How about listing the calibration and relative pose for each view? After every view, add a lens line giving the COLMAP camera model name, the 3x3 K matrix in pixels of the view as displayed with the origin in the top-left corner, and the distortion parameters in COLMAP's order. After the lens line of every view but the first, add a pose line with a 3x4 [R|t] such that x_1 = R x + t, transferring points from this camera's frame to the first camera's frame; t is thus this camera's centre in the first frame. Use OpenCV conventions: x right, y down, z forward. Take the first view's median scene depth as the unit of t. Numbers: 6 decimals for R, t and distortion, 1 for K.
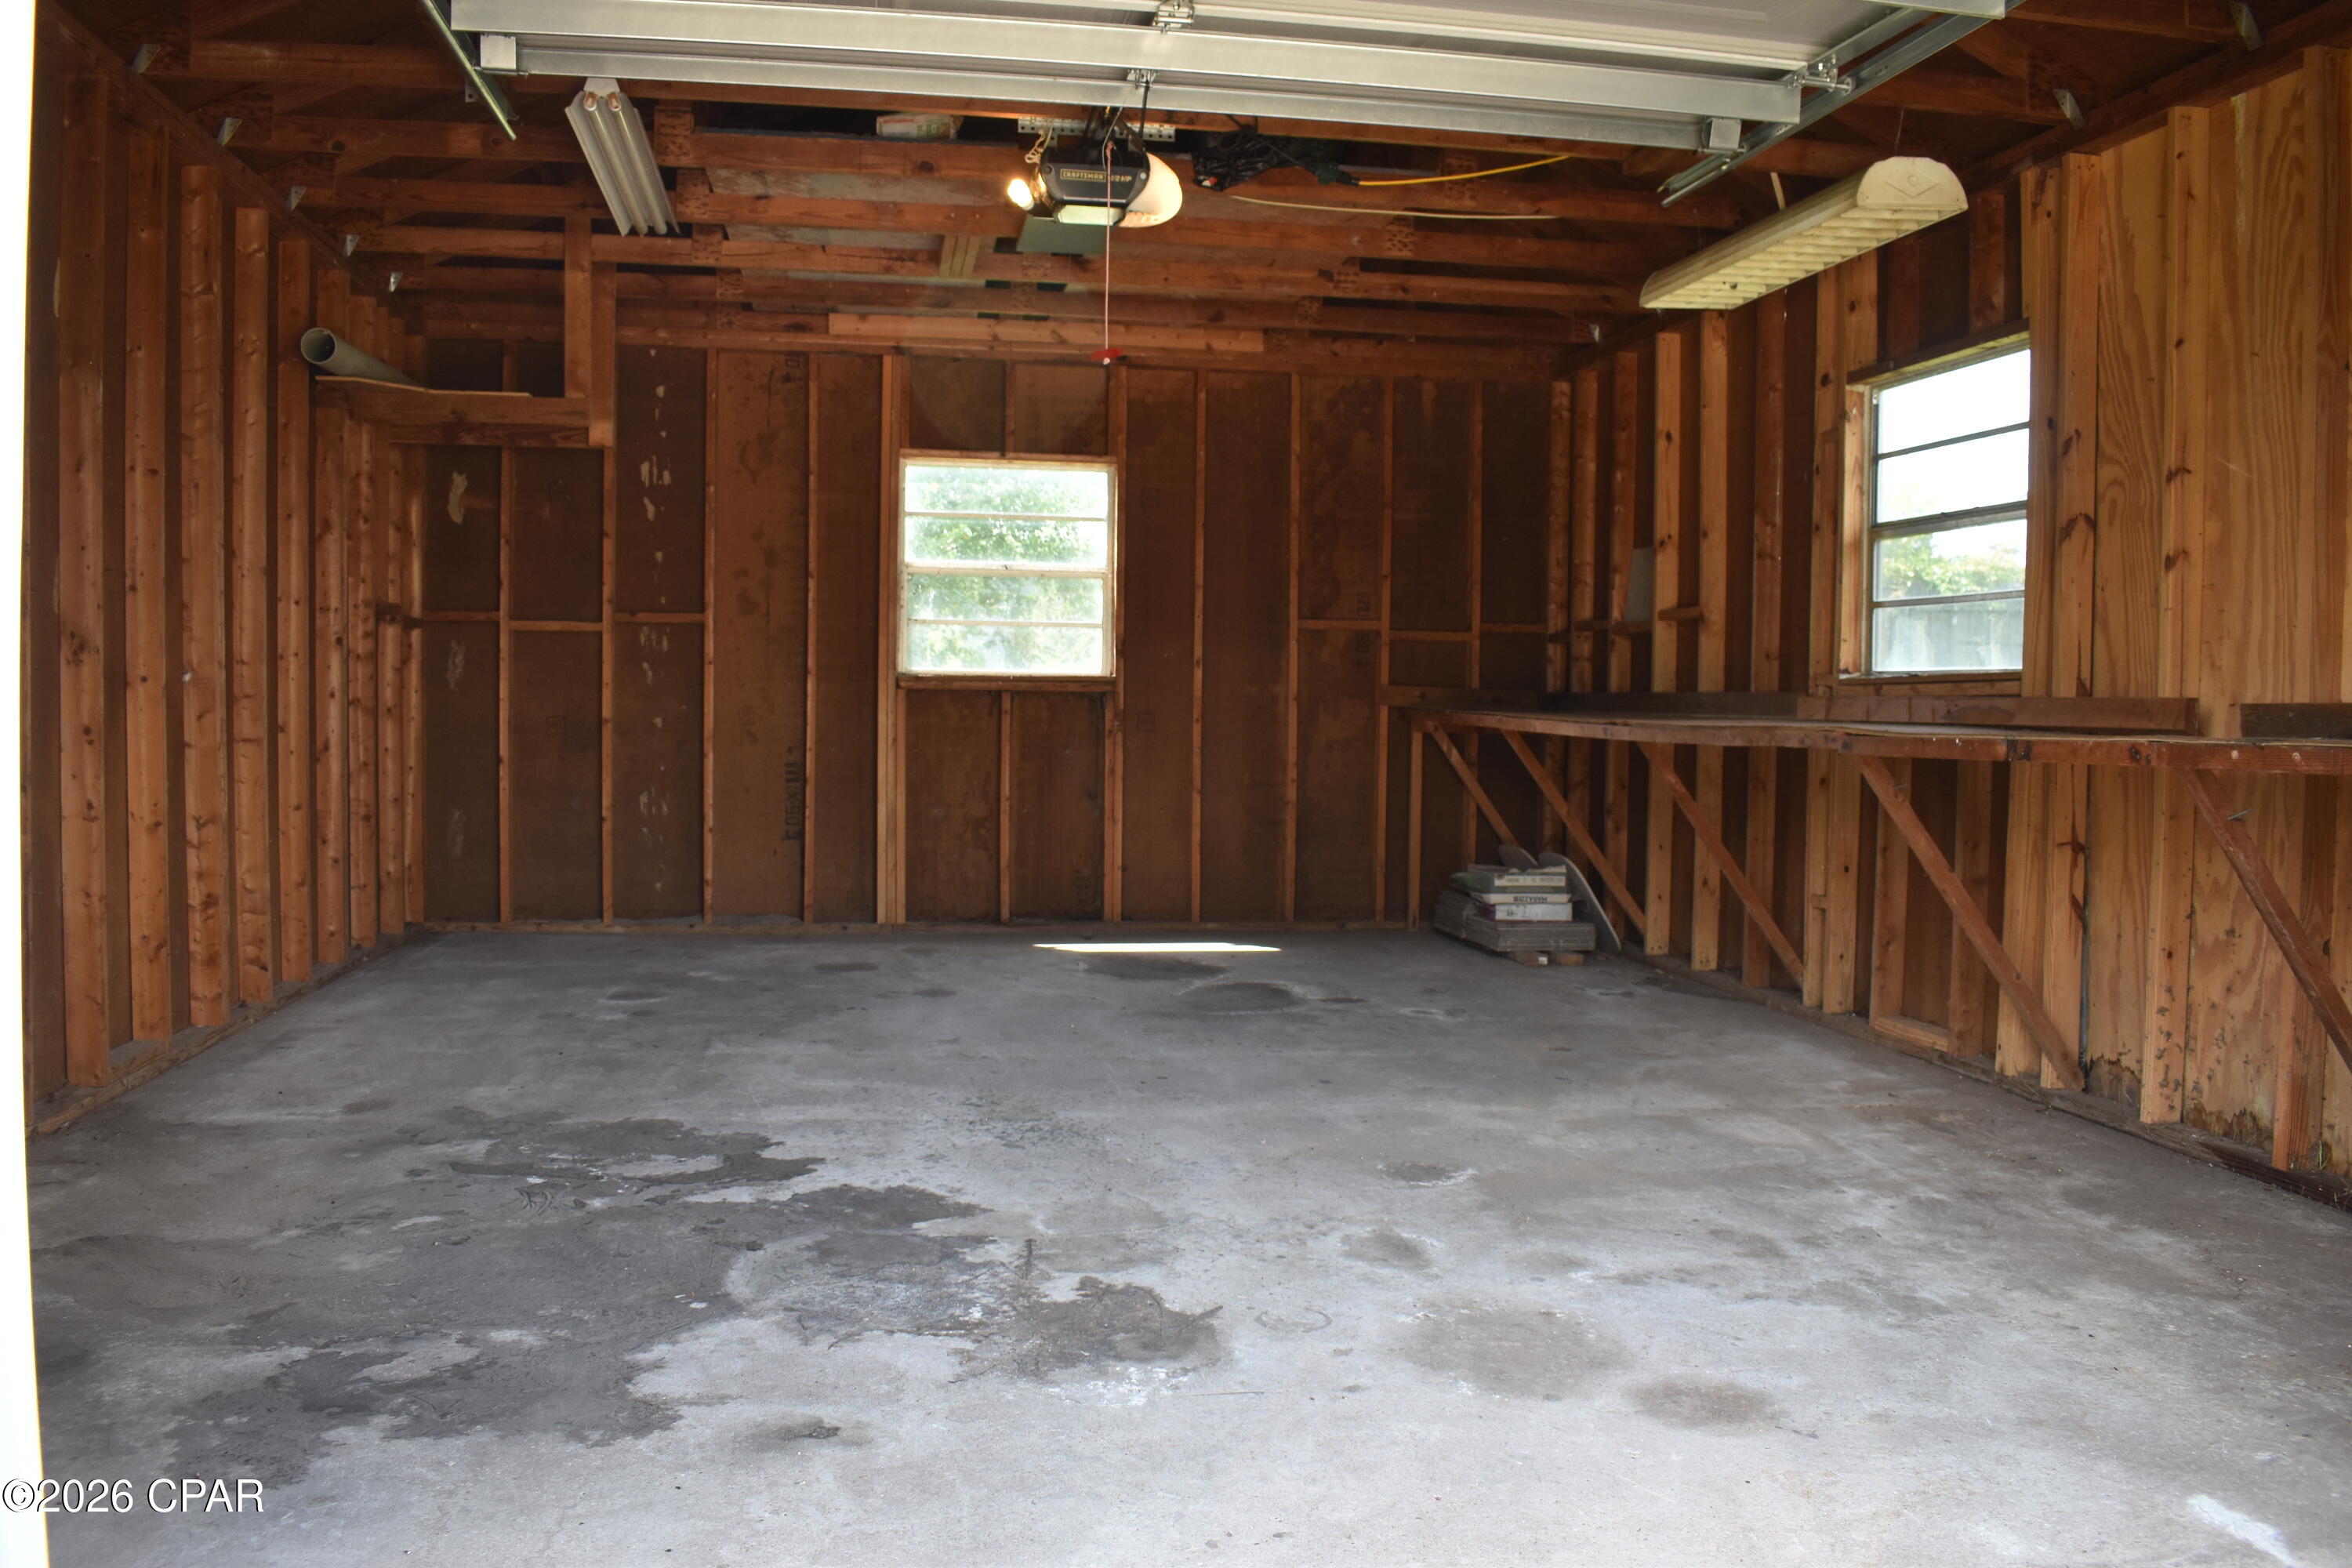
lens RADIAL K [[1838.3, 0, 1176.9], [0, 1838.3, 781.9], [0, 0, 1]] dist [-0.077946, -0.000266]
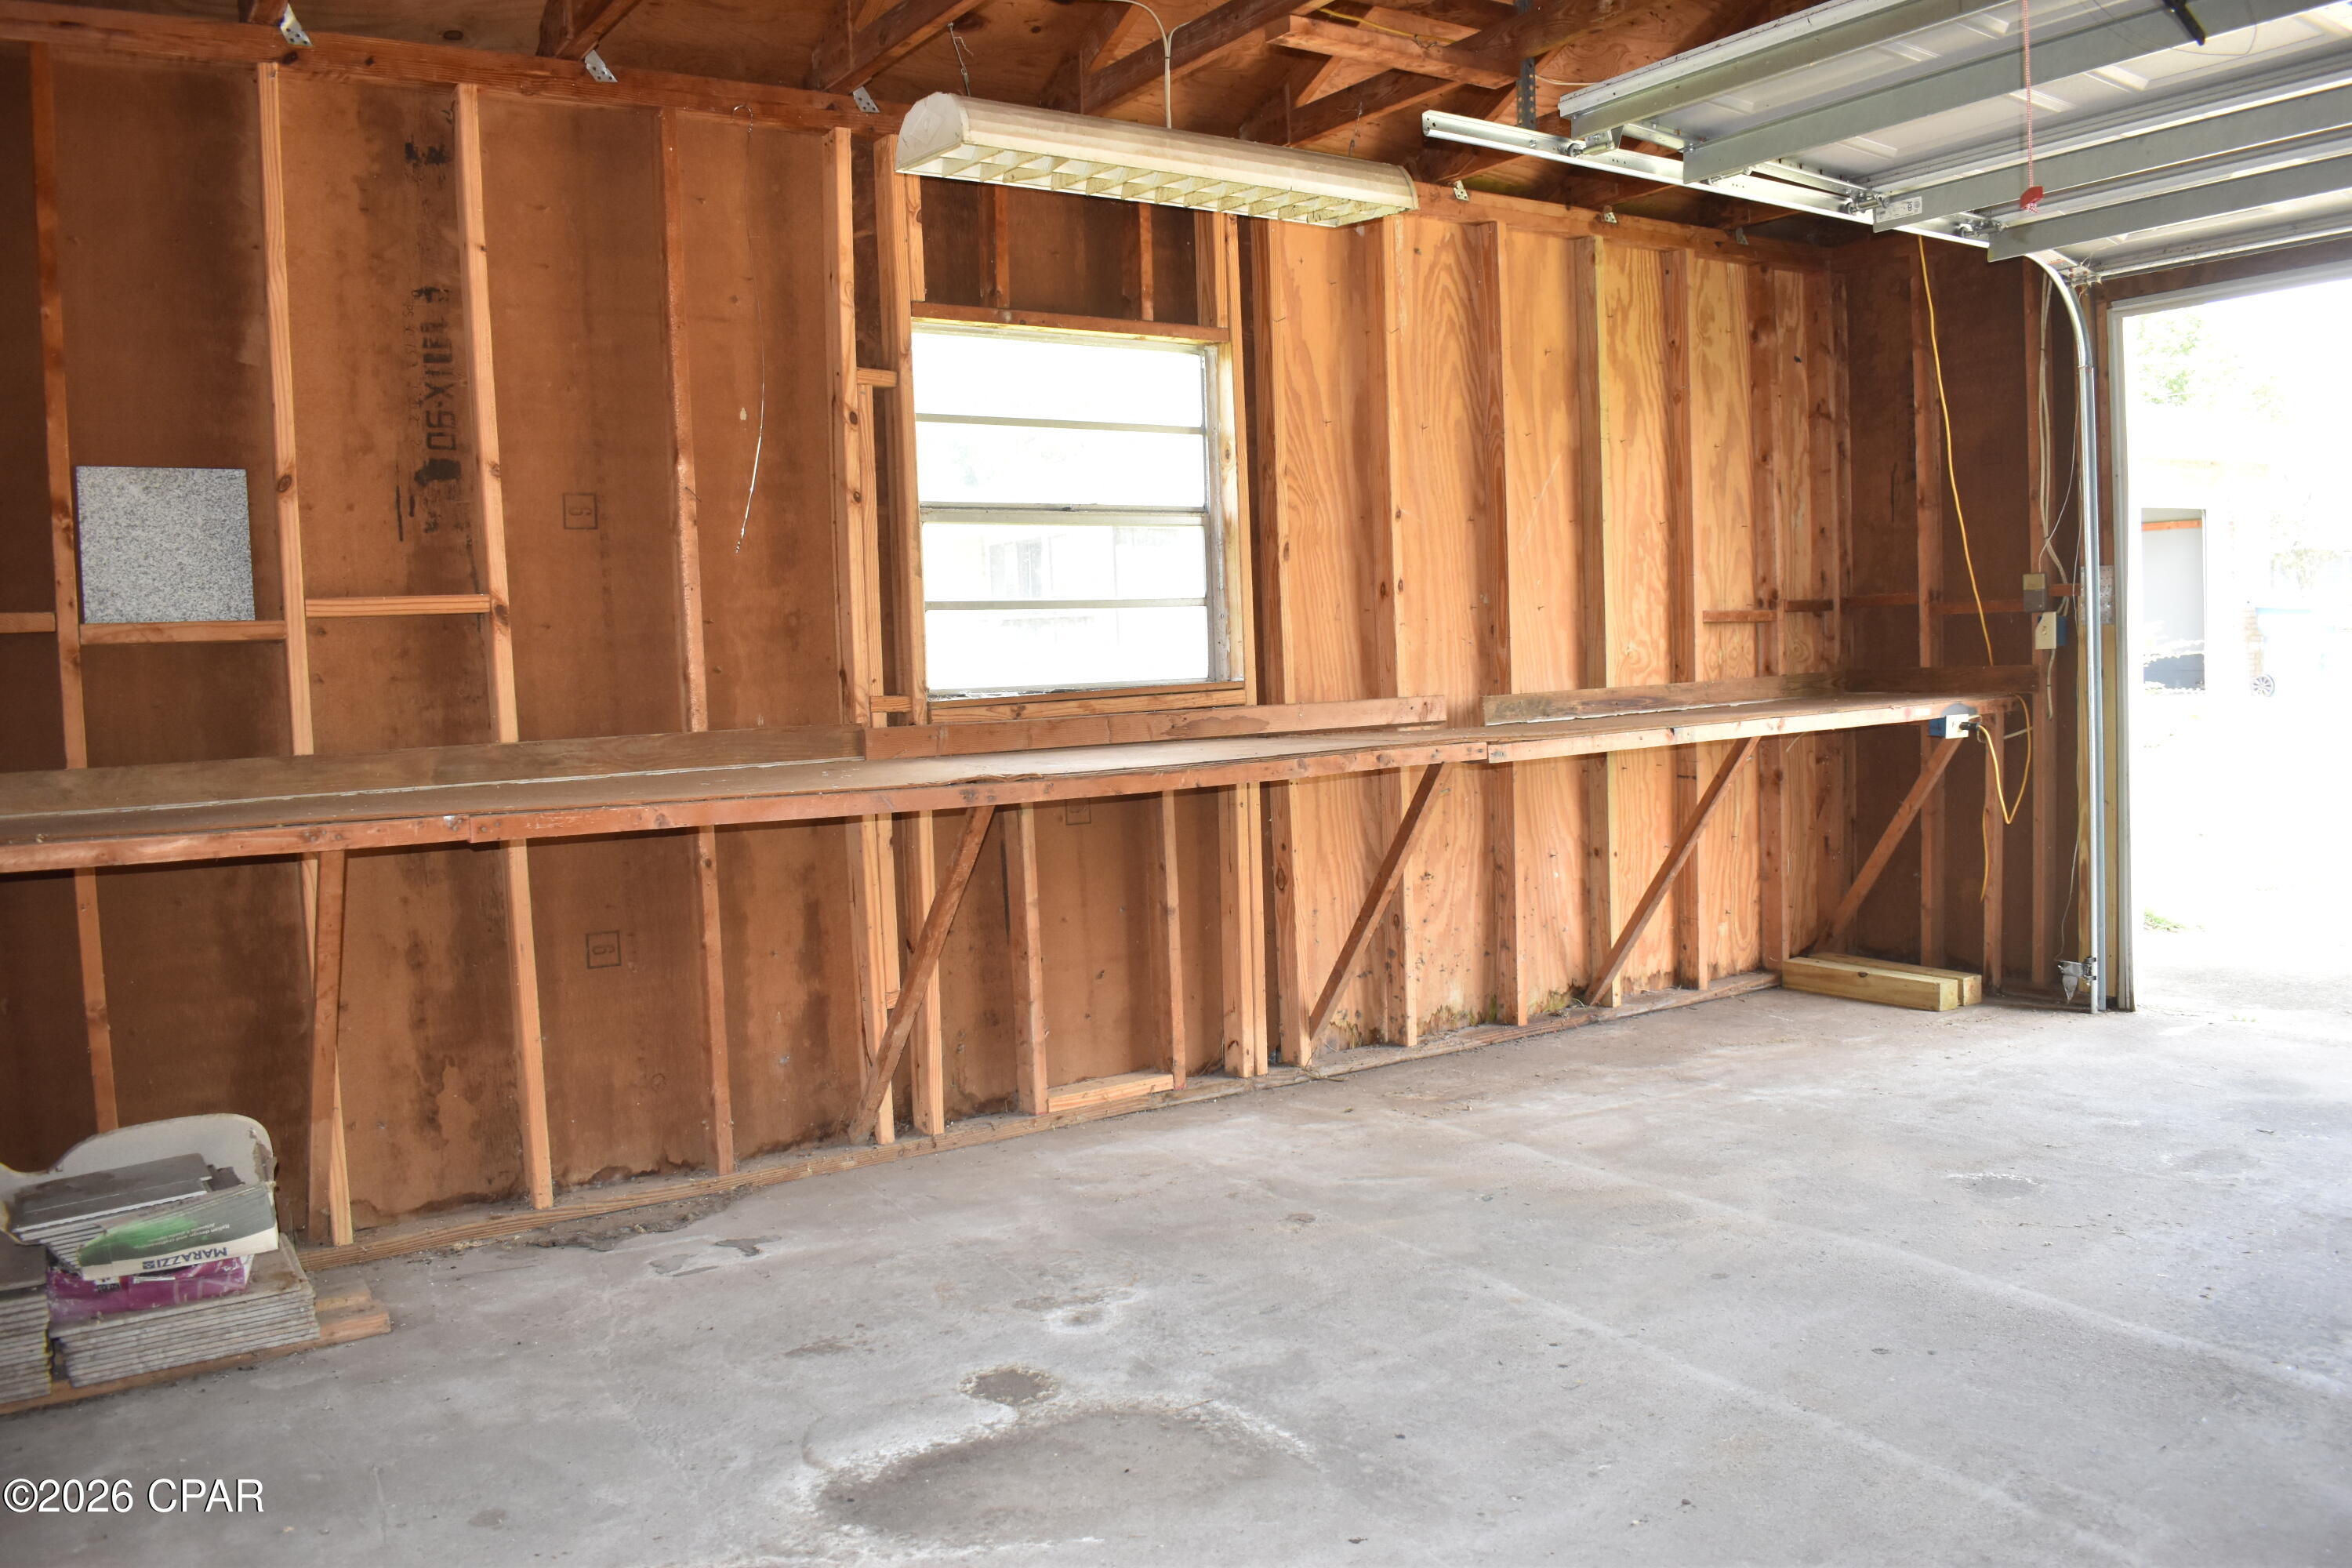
lens RADIAL K [[1838.3, 0, 1178.3], [0, 1838.3, 787.0], [0, 0, 1]] dist [-0.077946, -0.000266]
pose [[-0.422248, -0.062447, 0.904327, -0.533476], [0.070910, 0.992292, 0.101631, -0.128369], [-0.903703, 0.107039, -0.414565, 1.730436]]
